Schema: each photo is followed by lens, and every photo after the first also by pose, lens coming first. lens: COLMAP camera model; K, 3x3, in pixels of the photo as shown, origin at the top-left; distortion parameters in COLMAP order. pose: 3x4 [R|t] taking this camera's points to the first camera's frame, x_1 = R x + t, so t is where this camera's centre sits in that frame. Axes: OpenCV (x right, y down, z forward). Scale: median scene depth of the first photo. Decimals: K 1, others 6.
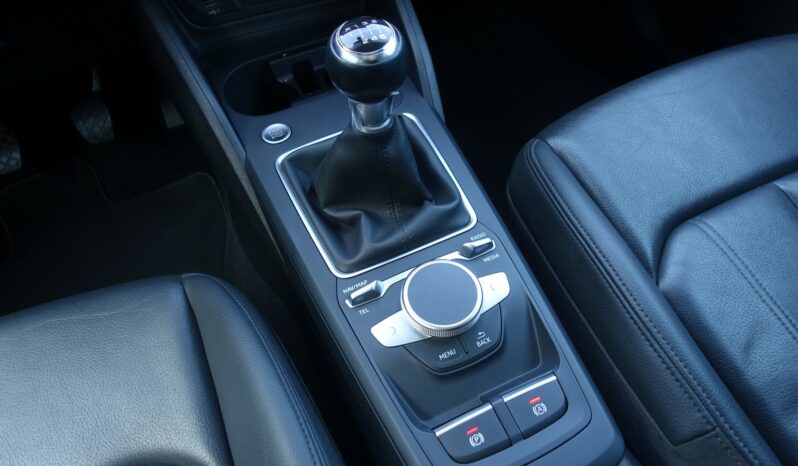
lens RADIAL K [[563.6, 0, 399.2], [0, 563.6, 234.6], [0, 0, 1]] dist [-0.004272, -0.002208]
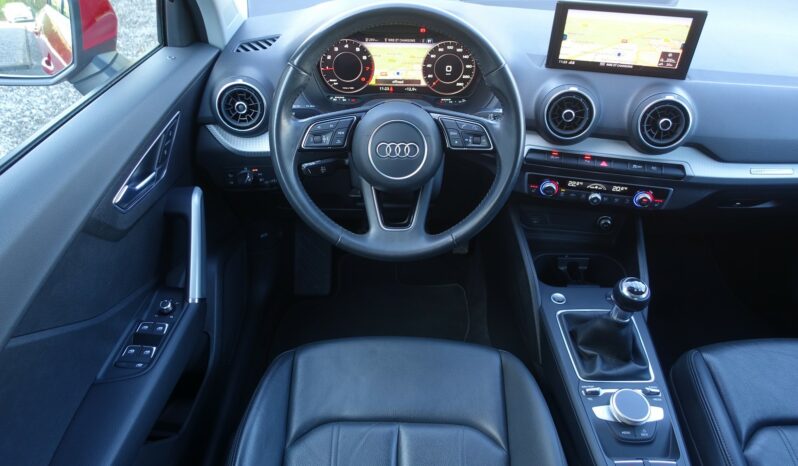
lens RADIAL K [[563.6, 0, 380.7], [0, 563.6, 232.1], [0, 0, 1]] dist [-0.004272, -0.002208]
pose [[0.906429, 0.321822, -0.273526, -0.374527], [-0.369598, 0.917821, -0.144920, 0.146449], [0.204409, 0.232454, 0.950885, -1.255798]]
